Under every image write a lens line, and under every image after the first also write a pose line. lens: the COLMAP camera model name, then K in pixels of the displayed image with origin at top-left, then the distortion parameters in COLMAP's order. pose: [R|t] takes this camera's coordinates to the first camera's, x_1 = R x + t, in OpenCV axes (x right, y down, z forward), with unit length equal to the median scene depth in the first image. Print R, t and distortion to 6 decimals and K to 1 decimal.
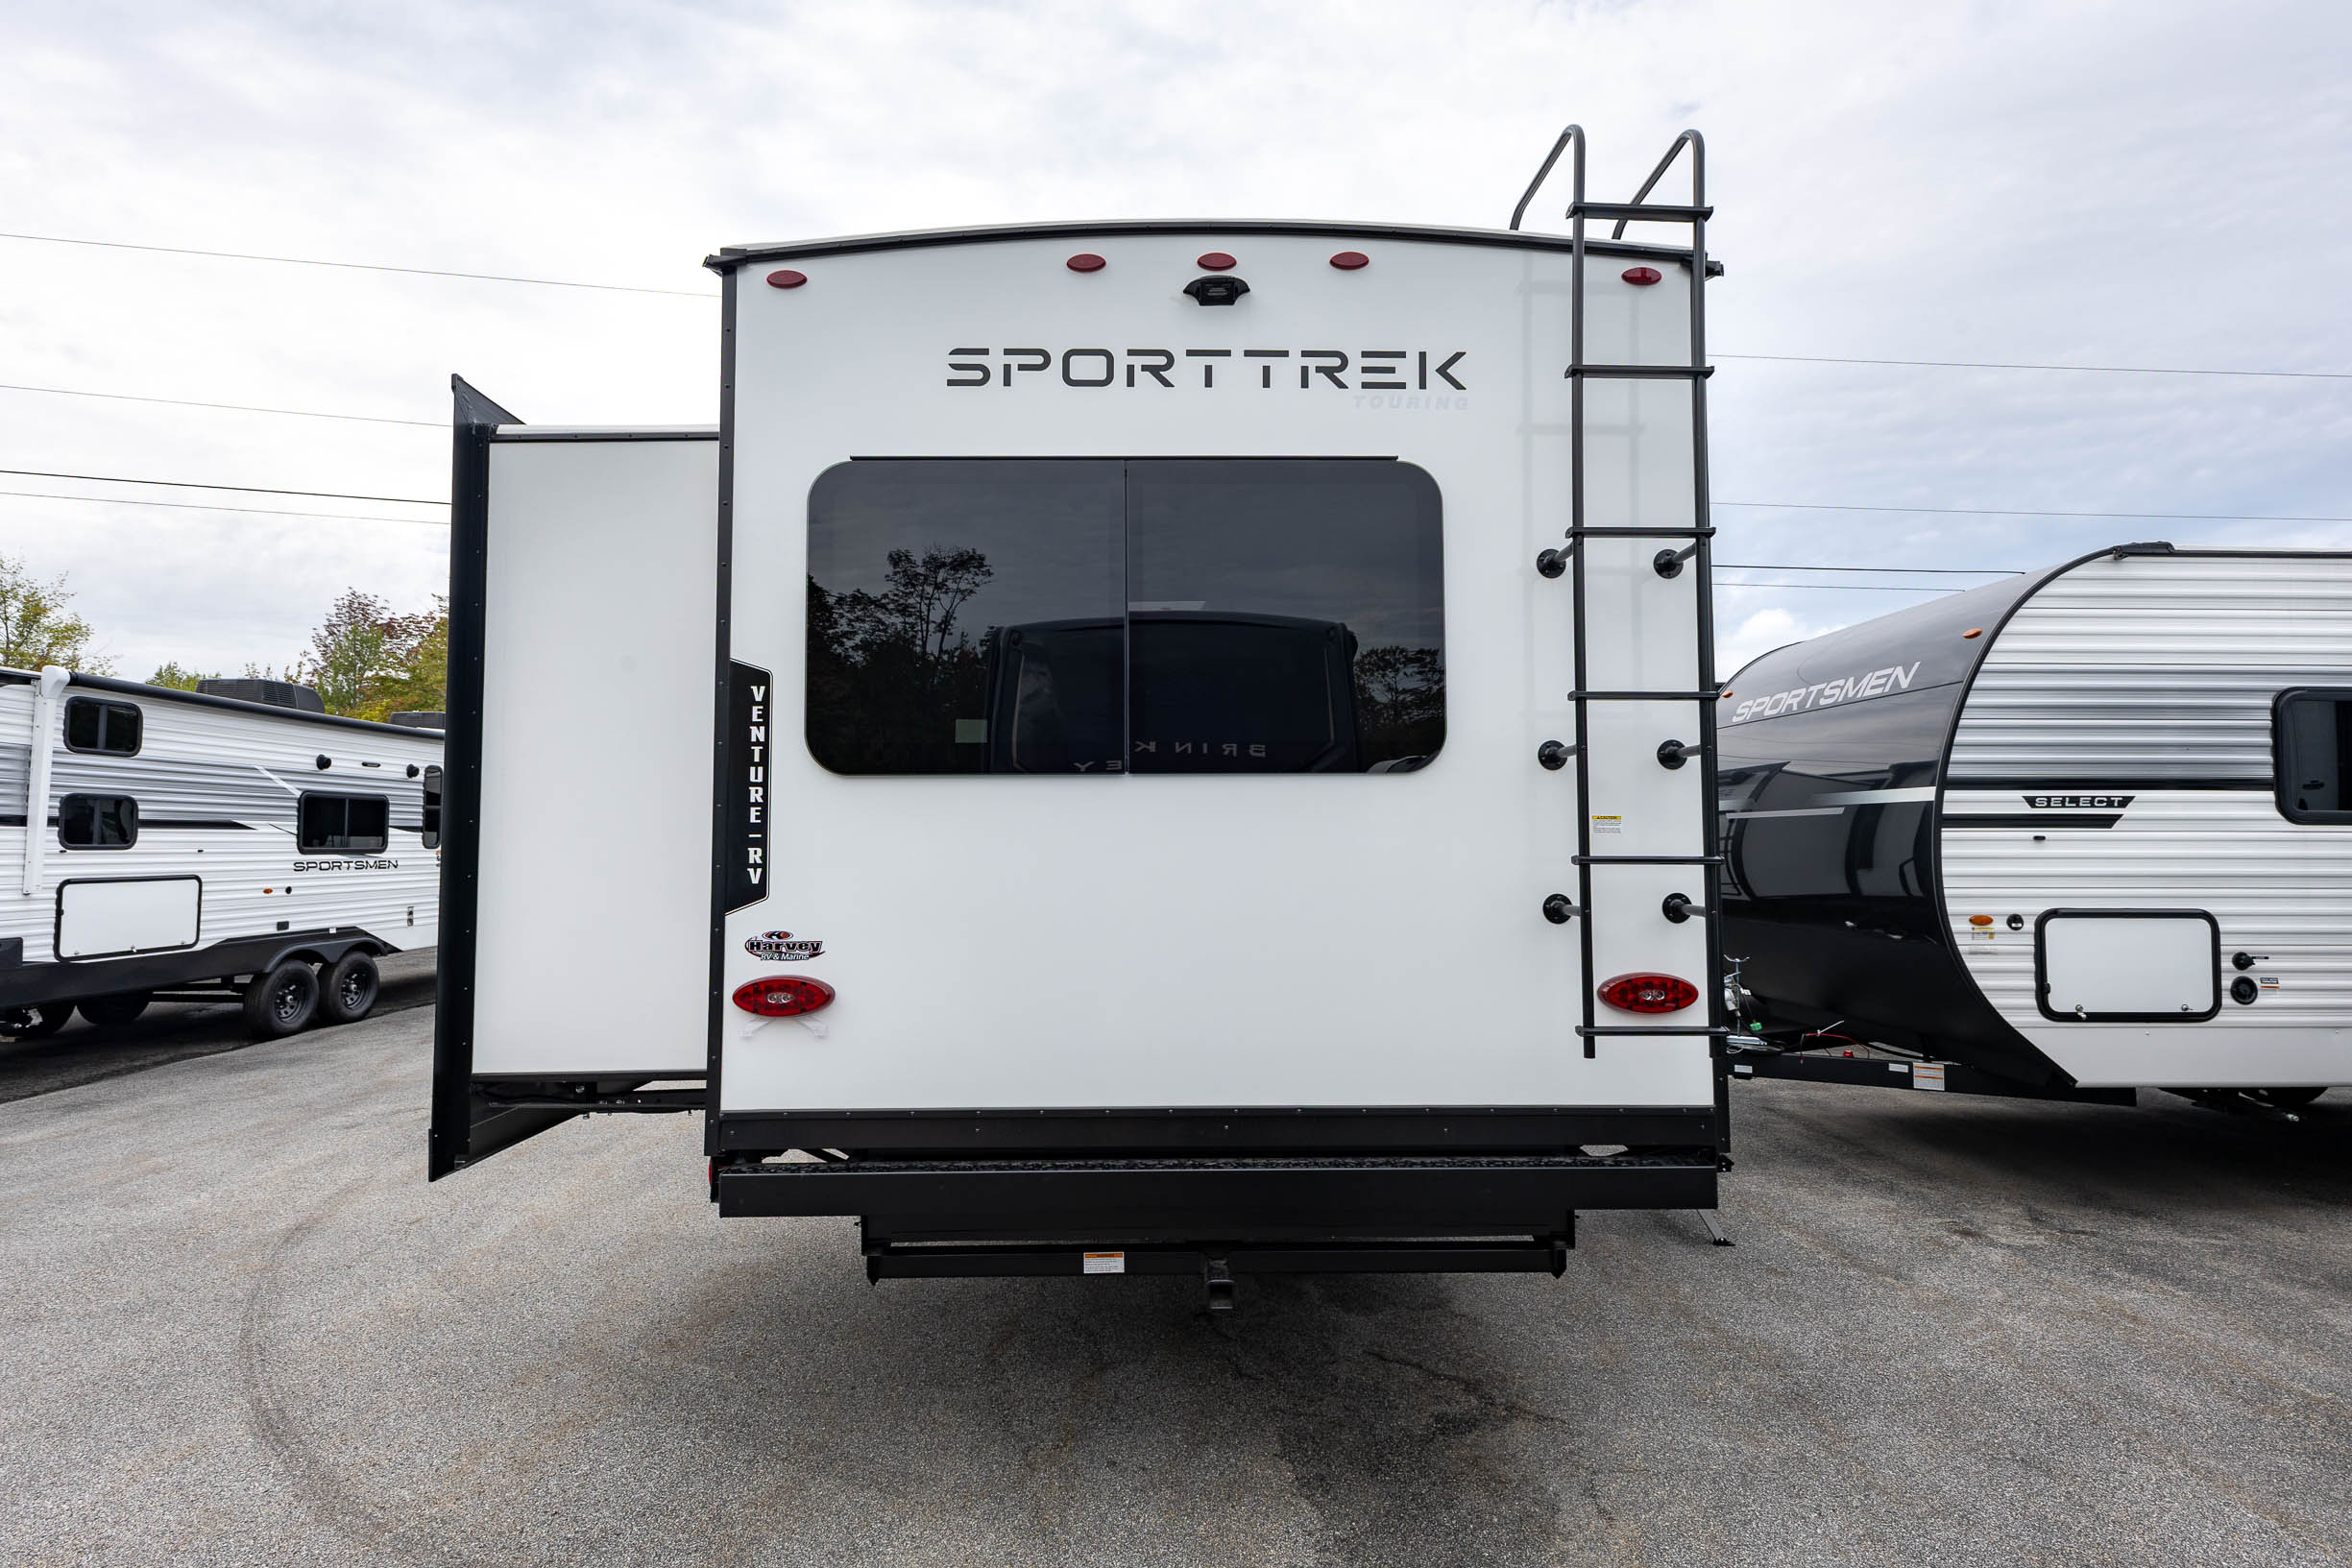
lens RADIAL K [[1227.1, 0, 1179.1], [0, 1227.1, 784.6], [0, 0, 1]] dist [-0.000123, -0.000031]
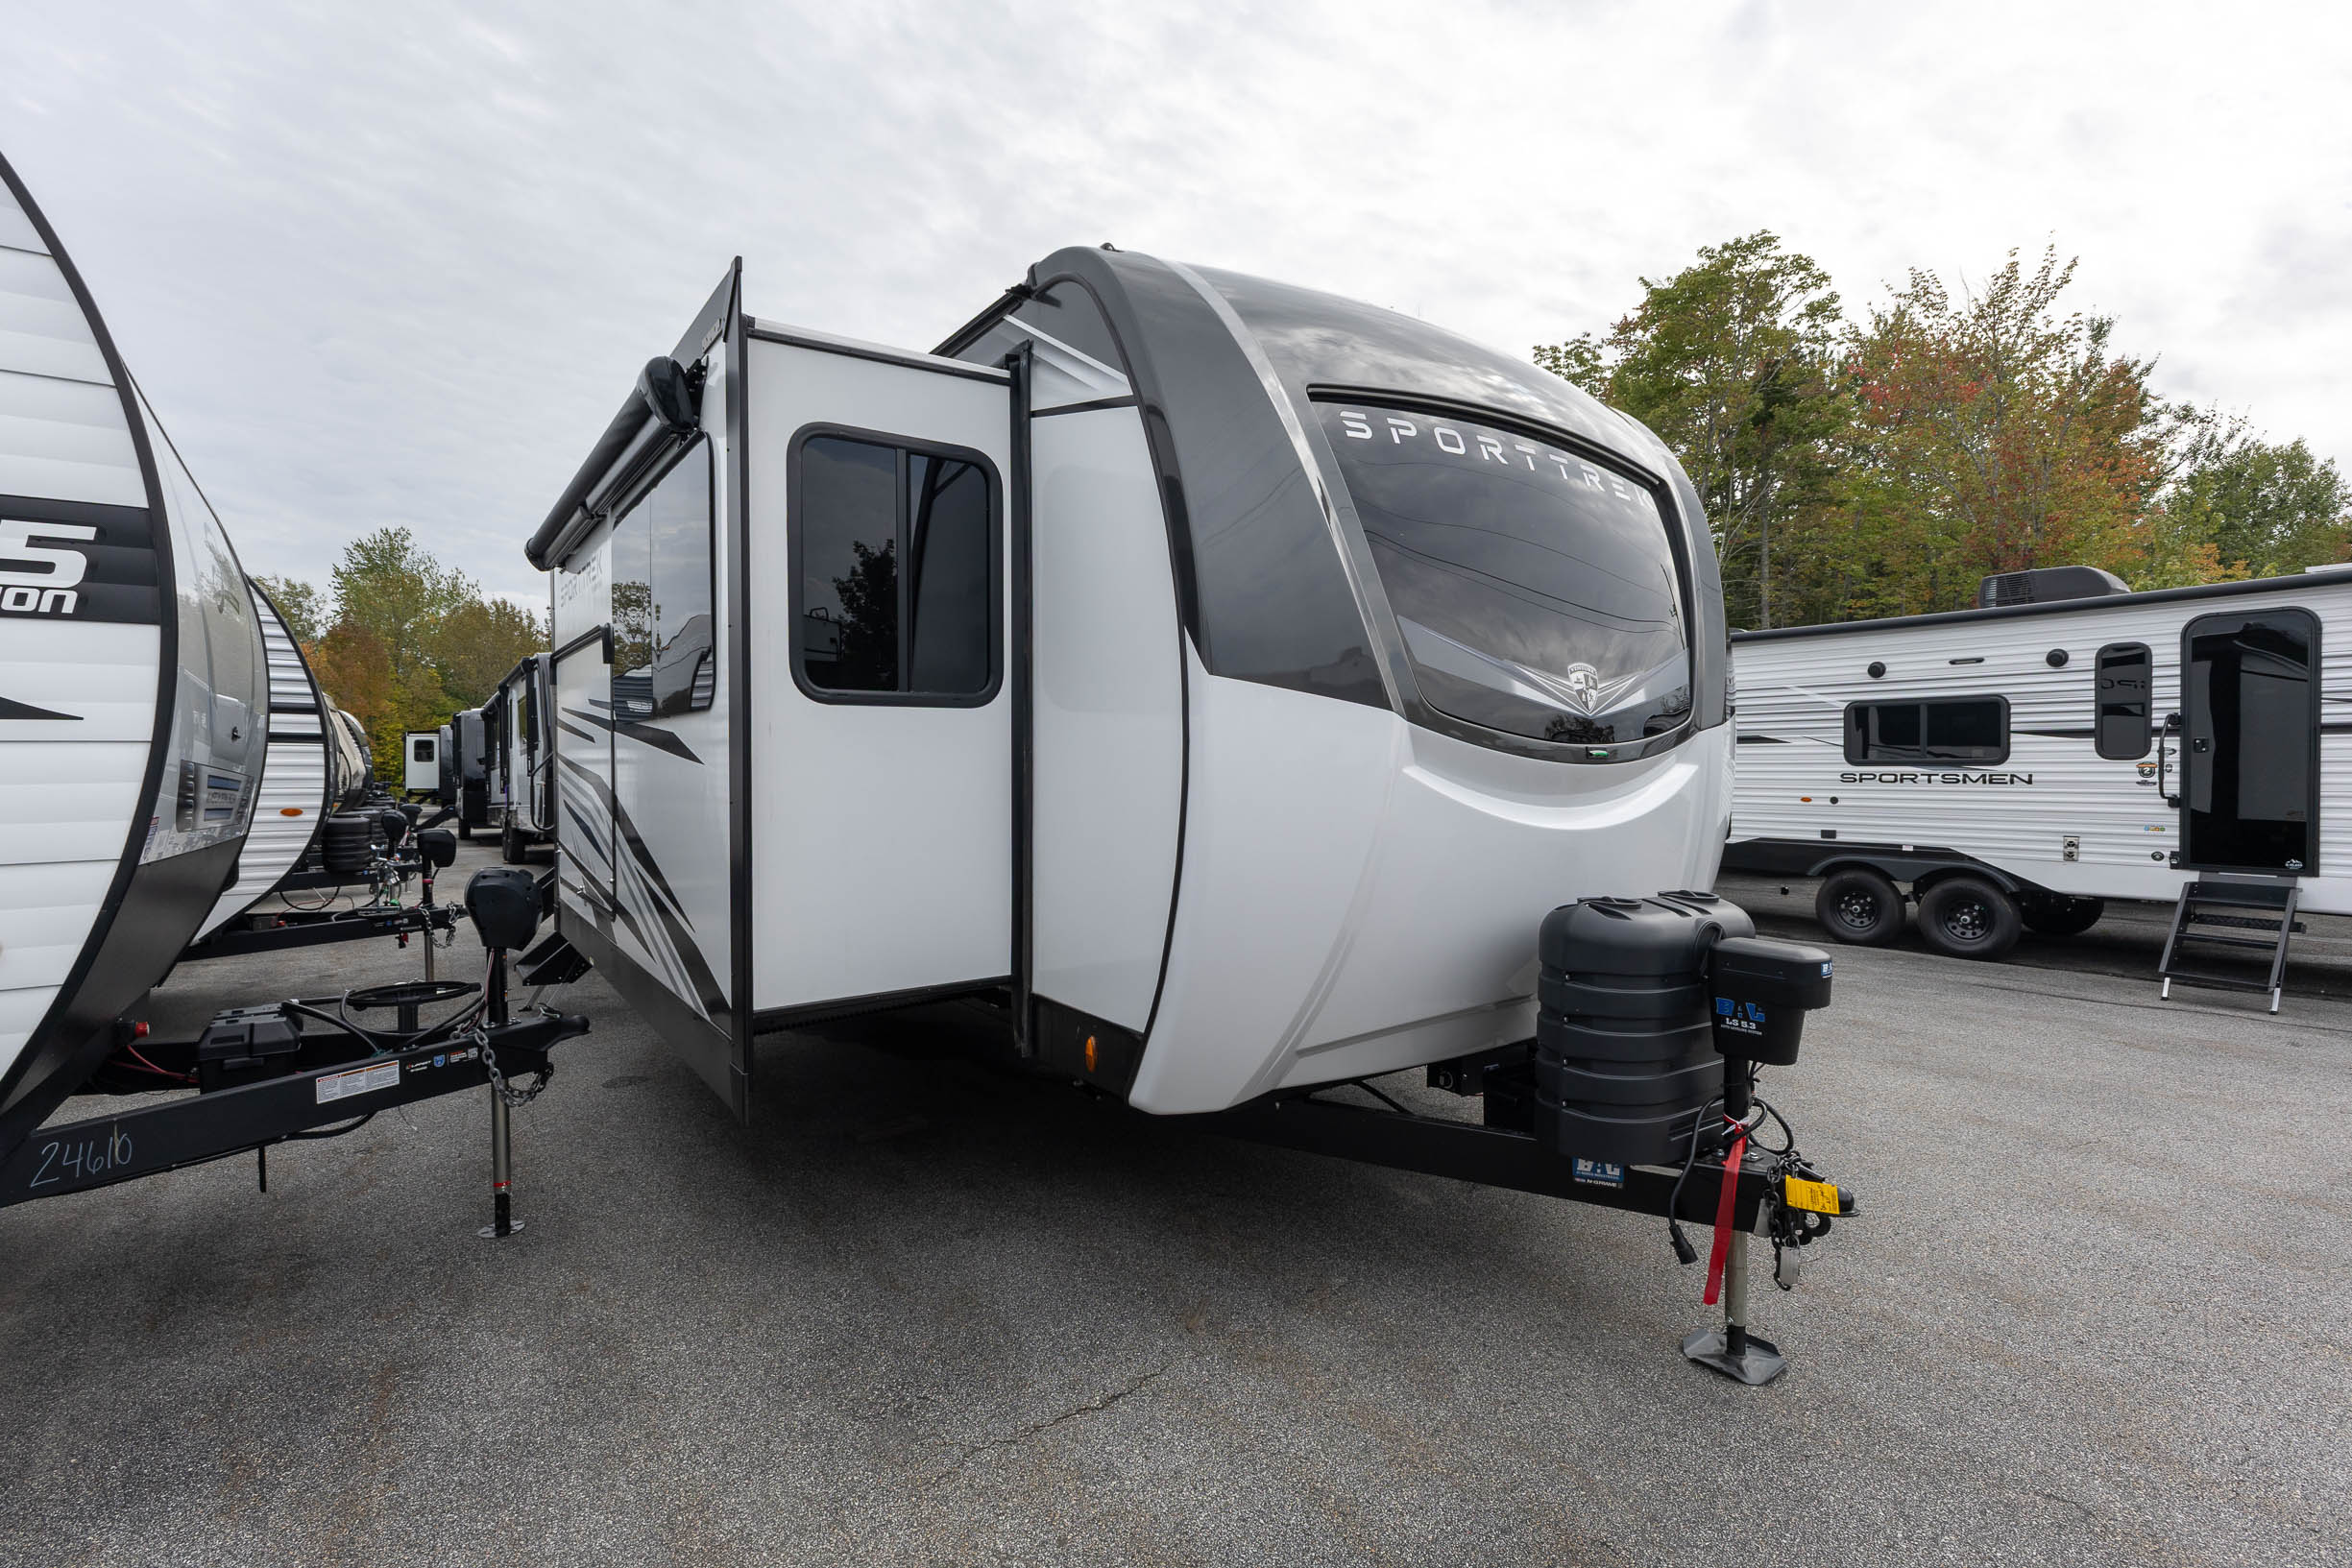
lens RADIAL K [[1121.1, 0, 1173.1], [0, 1121.1, 776.0], [0, 0, 1]] dist [-0.000962, -0.000078]
pose [[-0.835617, 0.012178, -0.549178, 0.236315], [0.032077, 0.999130, -0.026652, 0.069218], [0.548375, -0.039887, -0.835280, 1.403680]]
